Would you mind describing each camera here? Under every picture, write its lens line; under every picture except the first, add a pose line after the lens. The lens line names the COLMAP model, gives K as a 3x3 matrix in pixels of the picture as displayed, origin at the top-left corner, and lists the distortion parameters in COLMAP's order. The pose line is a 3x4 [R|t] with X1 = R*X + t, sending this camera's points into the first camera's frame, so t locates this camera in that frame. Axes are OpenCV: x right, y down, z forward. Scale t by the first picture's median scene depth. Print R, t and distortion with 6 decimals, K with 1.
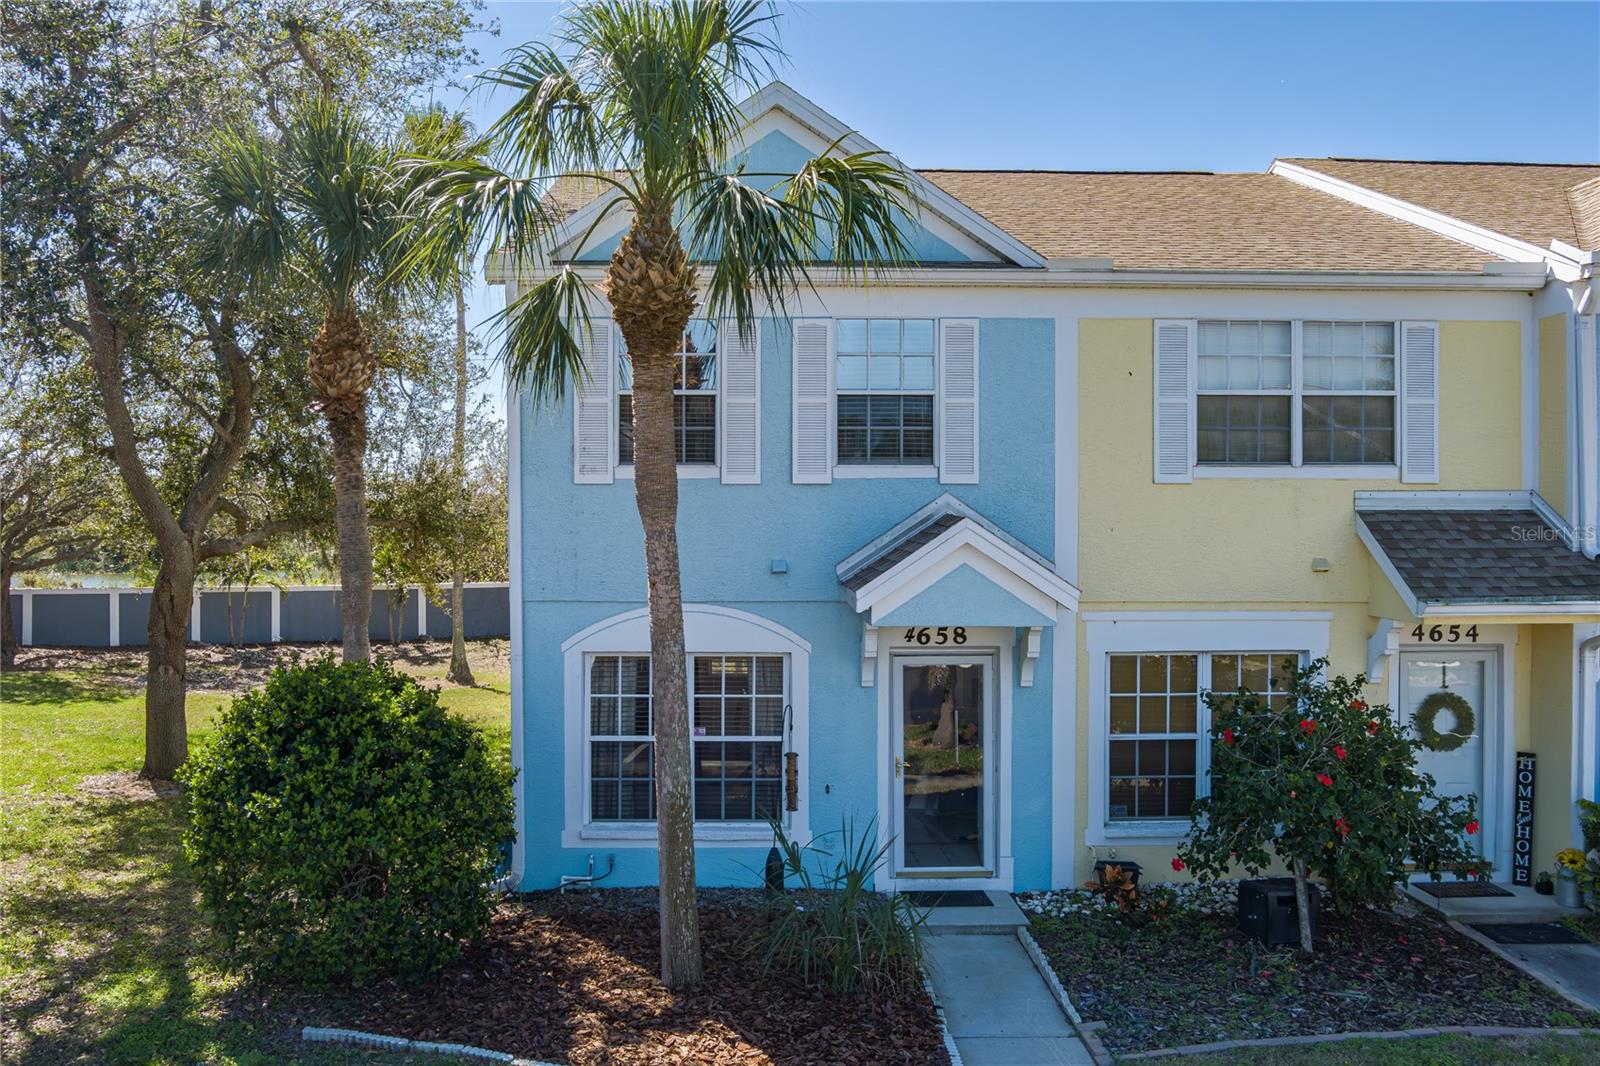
lens RADIAL K [[1302.7, 0, 796.9], [0, 1302.7, 526.0], [0, 0, 1]] dist [-0.062092, 0.012983]
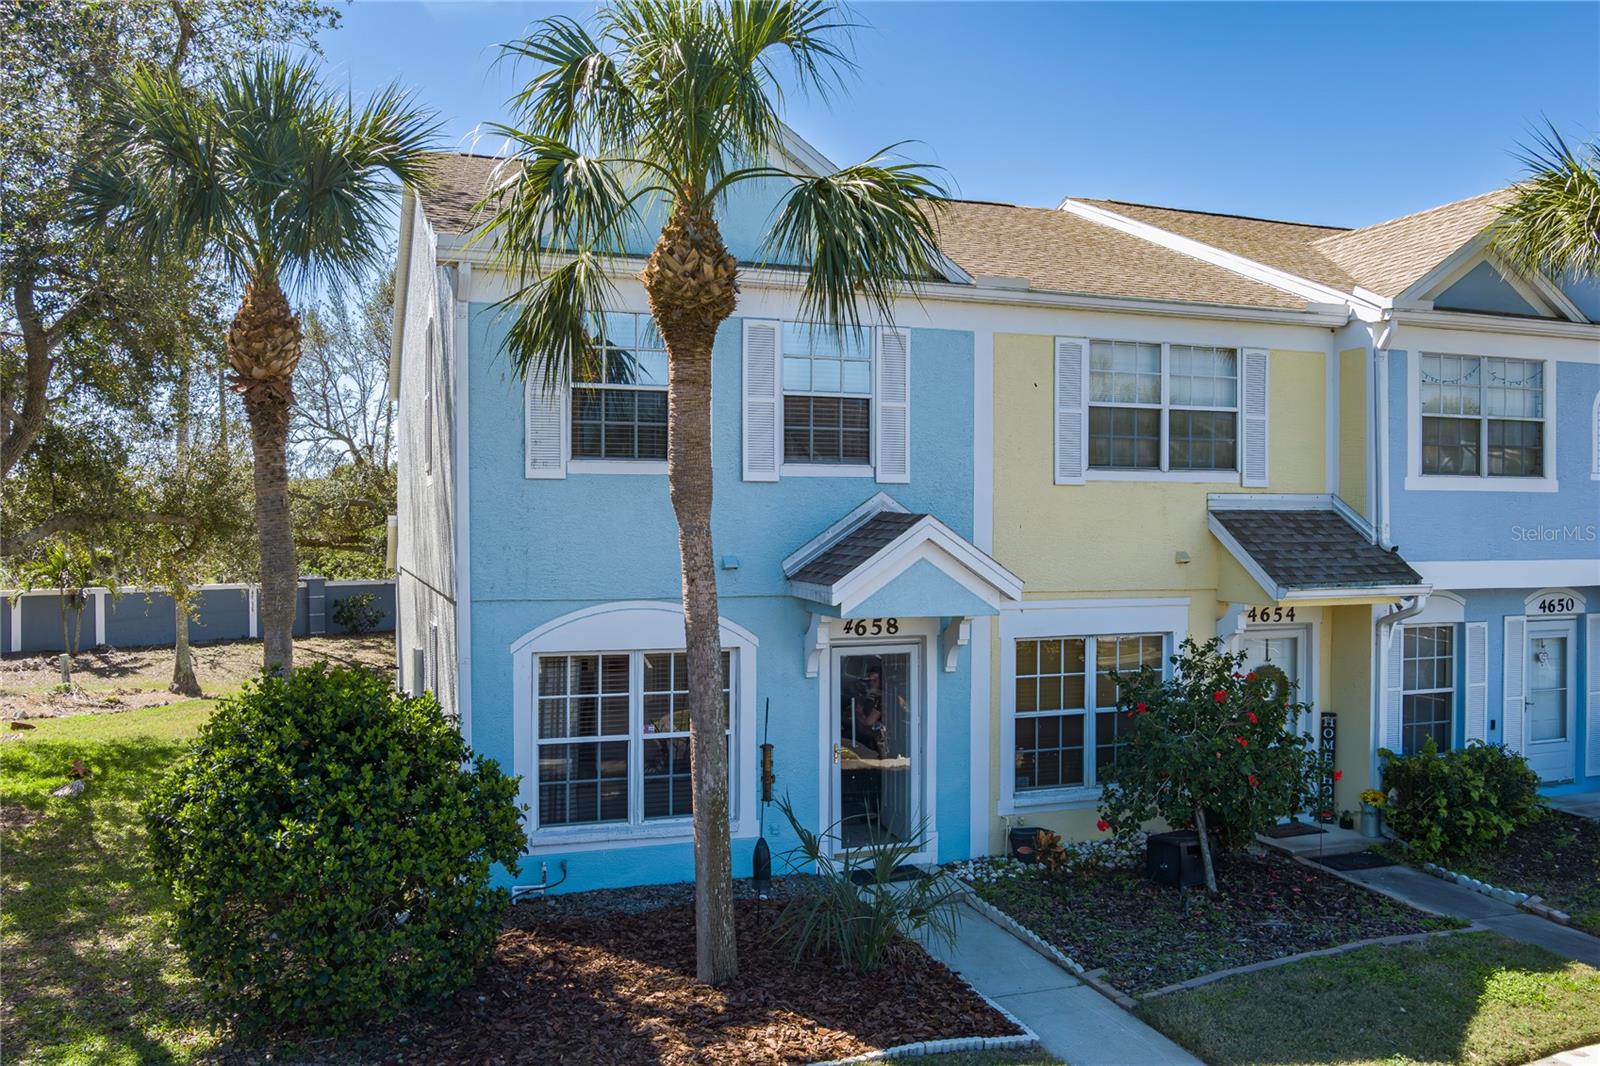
lens RADIAL K [[1261.5, 0, 800.0], [0, 1261.5, 533.0], [0, 0, 1]] dist [-0.058511, 0.000538]
pose [[0.945891, -0.000858, 0.324484, -0.281051], [-0.000890, 0.999986, 0.005238, 0.002955], [-0.324483, -0.005244, 0.945877, 0.053080]]
